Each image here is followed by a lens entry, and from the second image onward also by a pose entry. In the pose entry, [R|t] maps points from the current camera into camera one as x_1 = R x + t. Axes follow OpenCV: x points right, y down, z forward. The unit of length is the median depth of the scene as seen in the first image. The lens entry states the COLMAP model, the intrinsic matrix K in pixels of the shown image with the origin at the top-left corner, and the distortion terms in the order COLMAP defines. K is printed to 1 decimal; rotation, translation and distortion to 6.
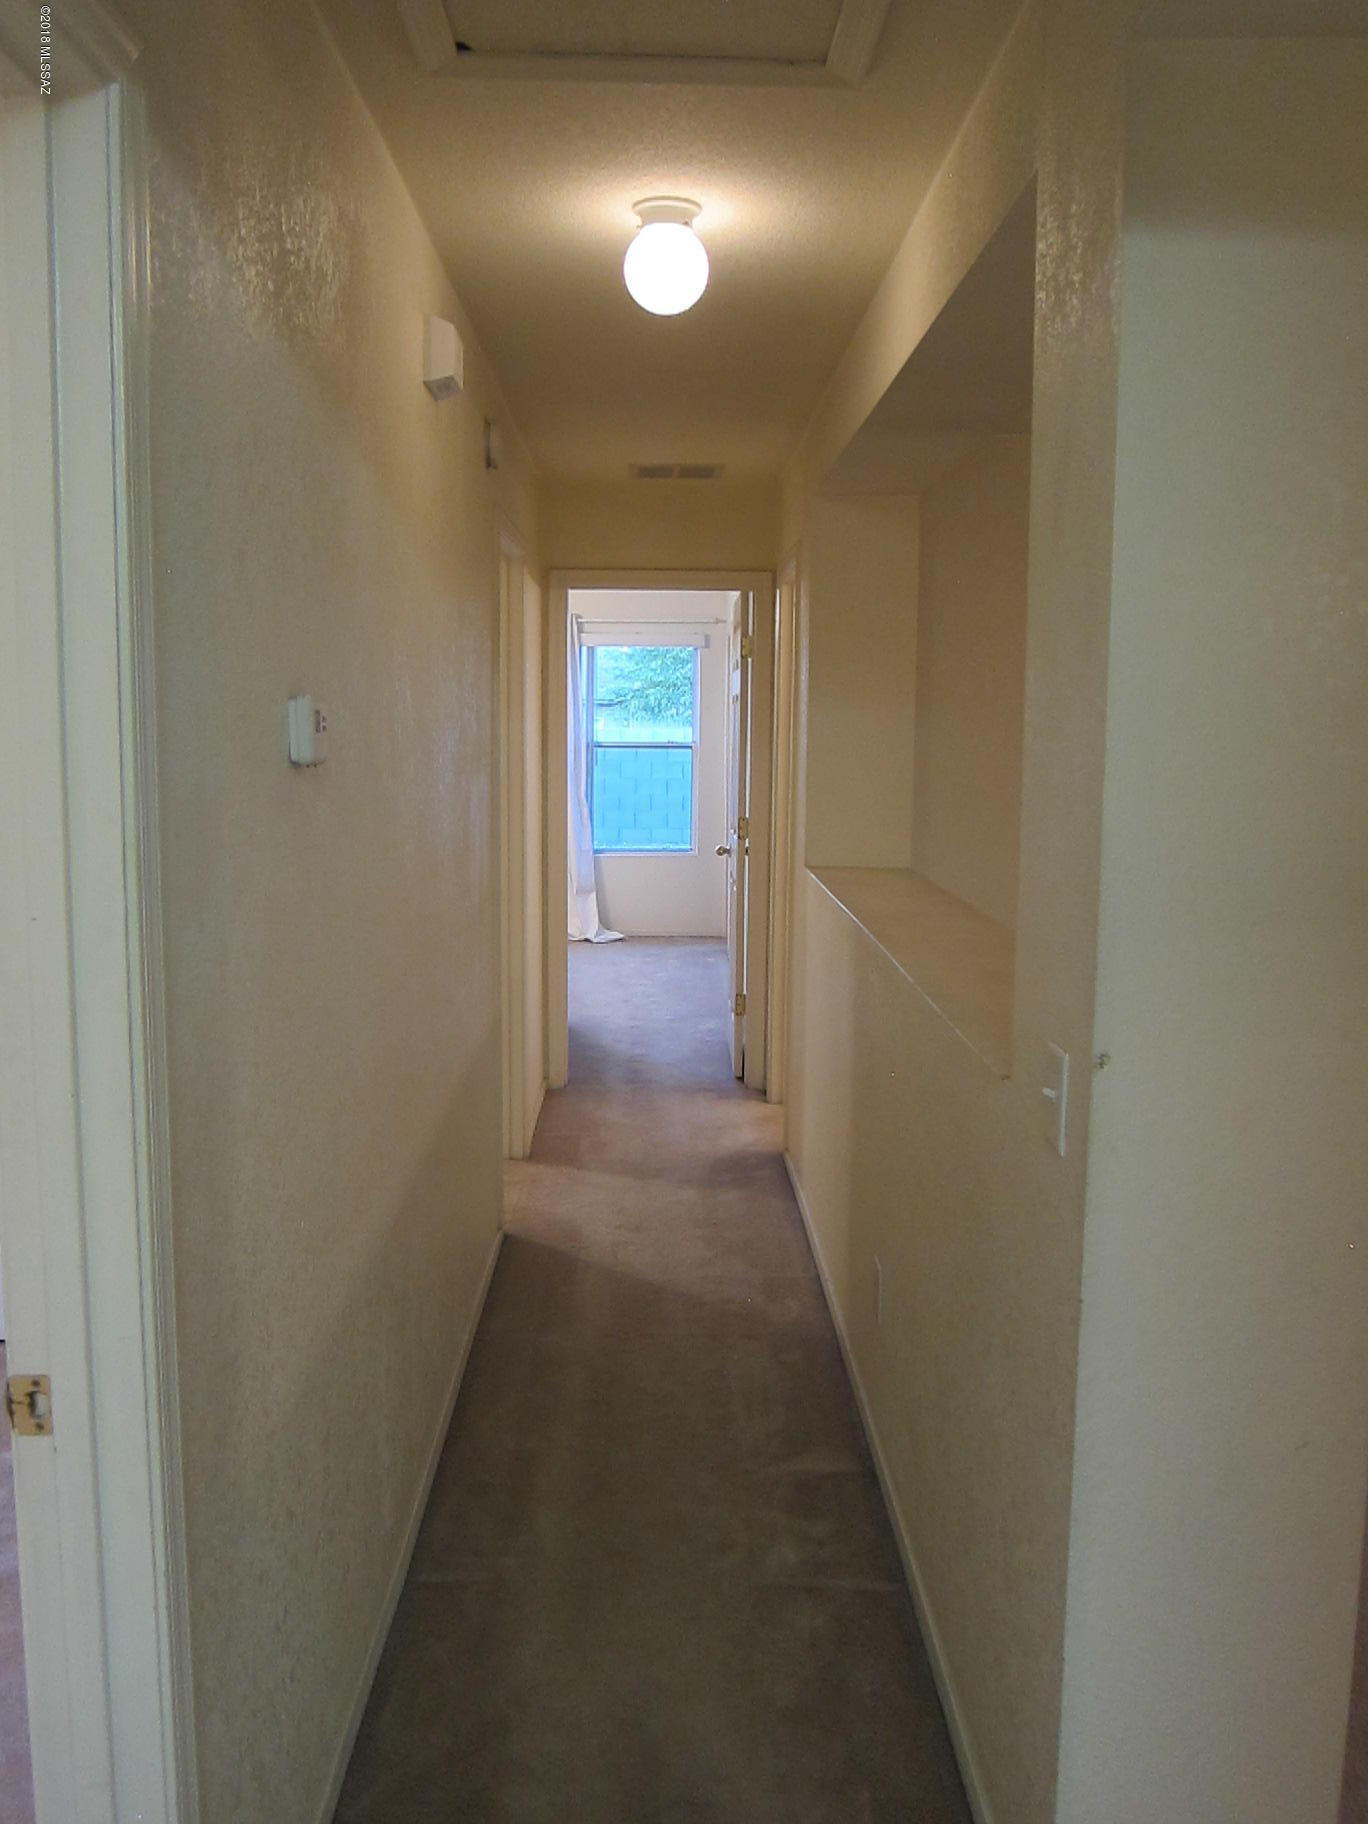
lens RADIAL K [[1520.6, 0, 684.0], [0, 1520.6, 912.0], [0, 0, 1]] dist [-0.046844, 0.007494]
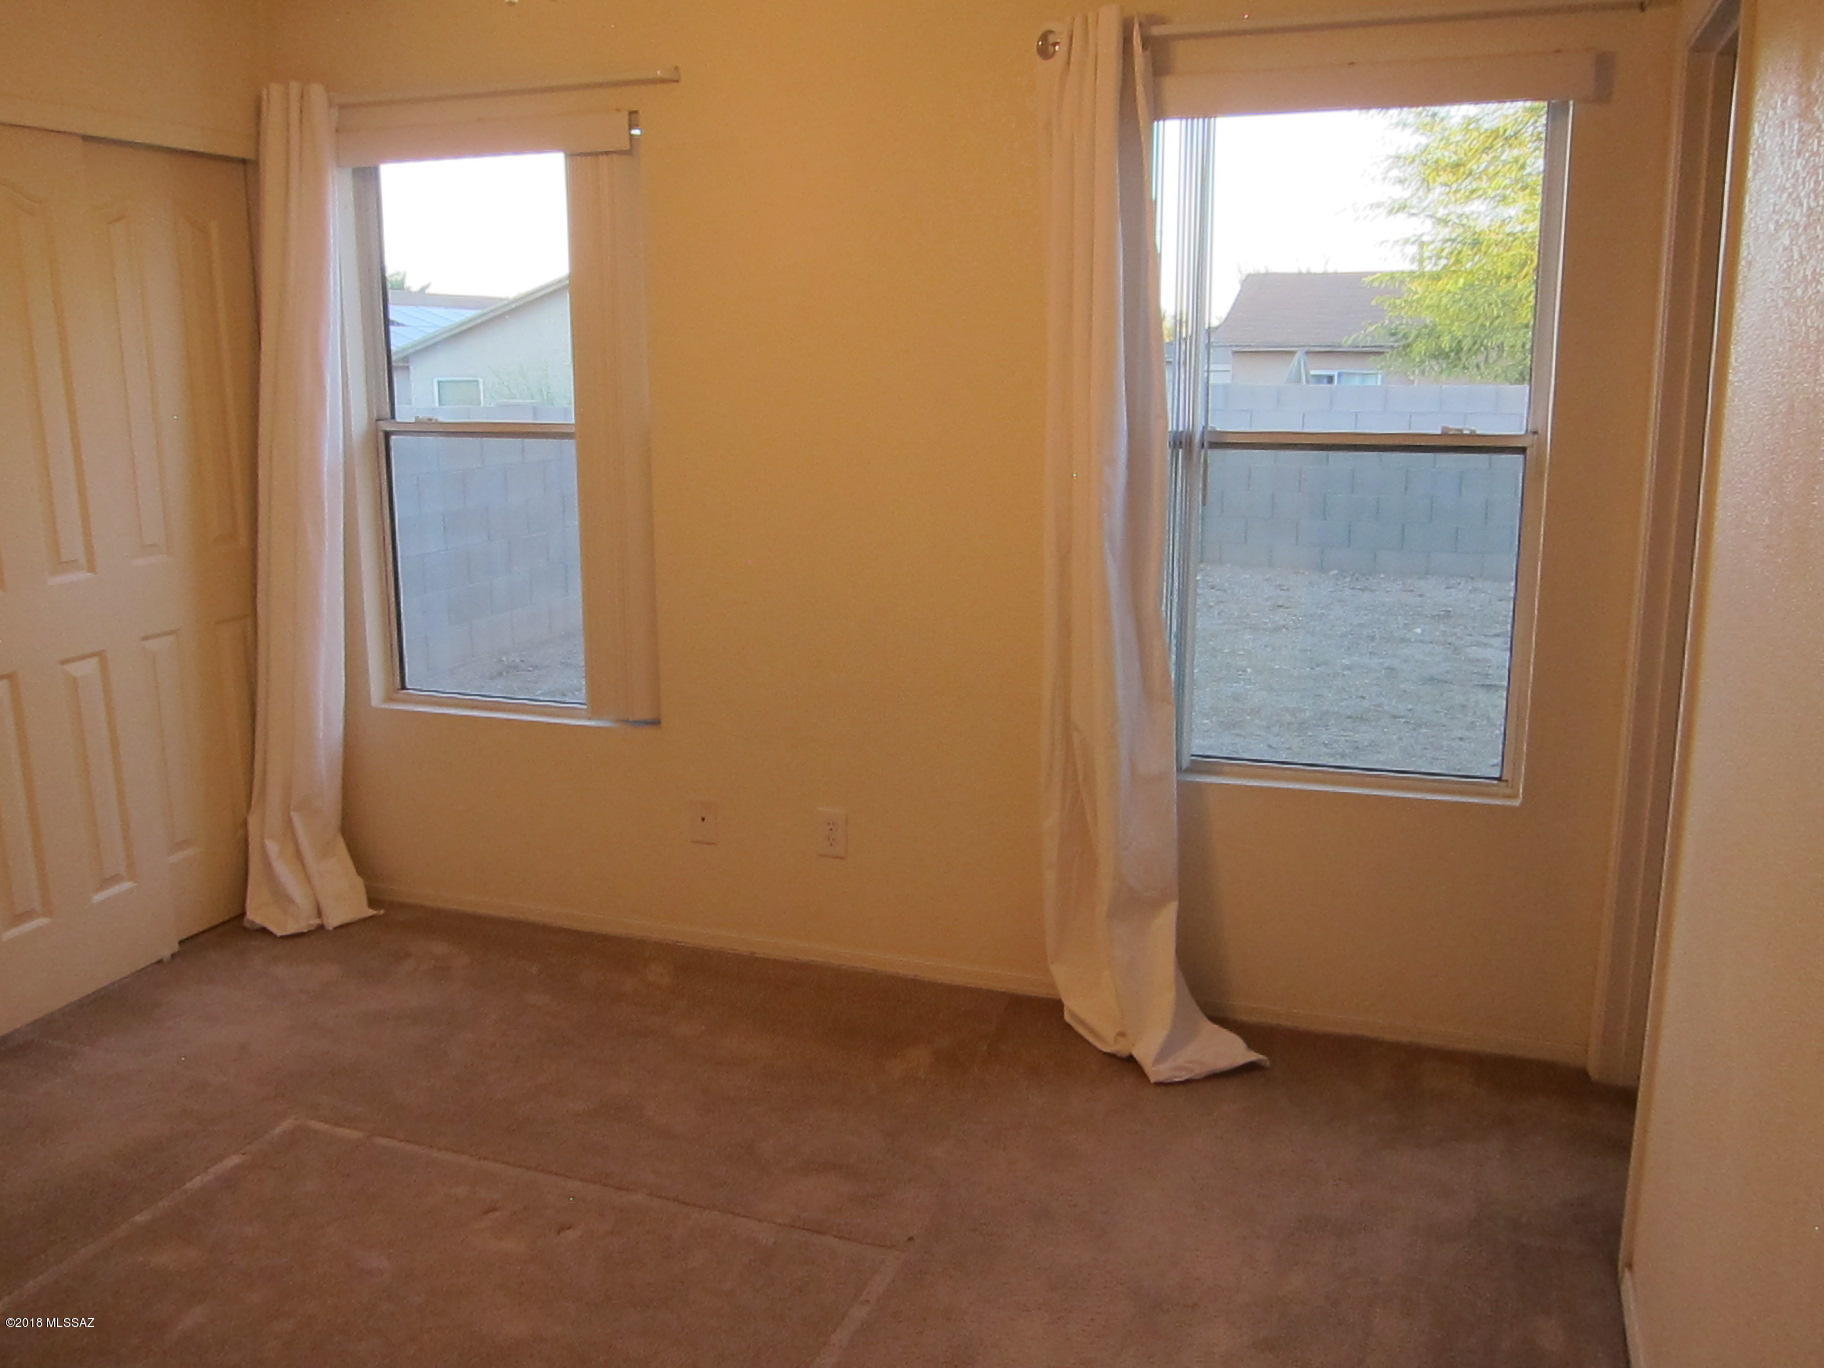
lens RADIAL K [[1520.6, 0, 904.9], [0, 1520.6, 683.0], [0, 0, 1]] dist [-0.046844, 0.007494]
pose [[0.933367, 0.059971, -0.353879, -0.000750], [-0.033724, 0.996234, 0.079881, -0.083791], [0.357336, -0.062624, 0.931874, 0.684806]]
